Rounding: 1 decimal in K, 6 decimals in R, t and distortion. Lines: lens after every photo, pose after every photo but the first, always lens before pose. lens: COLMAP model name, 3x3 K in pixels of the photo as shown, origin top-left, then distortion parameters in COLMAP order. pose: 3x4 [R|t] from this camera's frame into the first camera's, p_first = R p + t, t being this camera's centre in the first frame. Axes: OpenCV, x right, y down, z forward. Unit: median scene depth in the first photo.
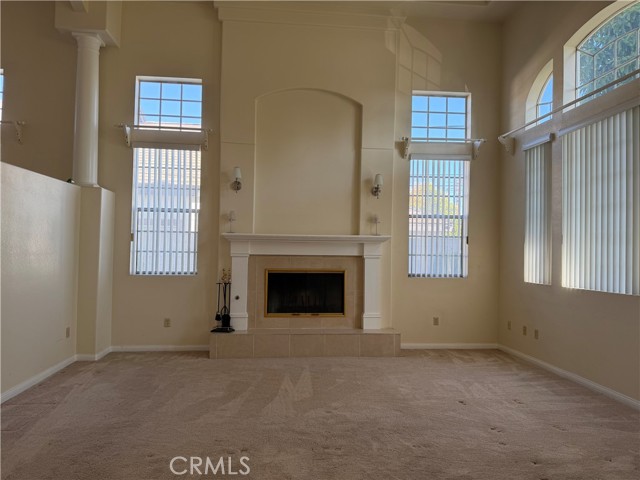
lens RADIAL K [[452.3, 0, 320.0], [0, 452.3, 240.0], [0, 0, 1]] dist [0.062412, -0.005424]
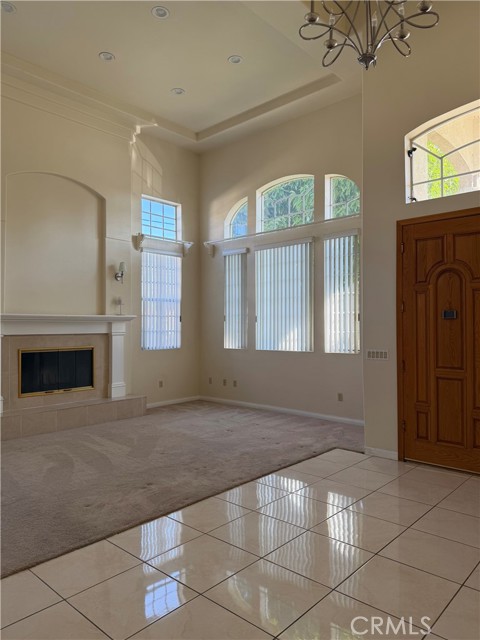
lens RADIAL K [[452.3, 0, 240.0], [0, 452.3, 320.0], [0, 0, 1]] dist [0.062412, -0.005424]
pose [[0.743300, -0.006974, 0.668921, -0.424720], [0.000425, 0.999950, 0.009953, -0.009455], [-0.668958, -0.007113, 0.743267, -0.066964]]
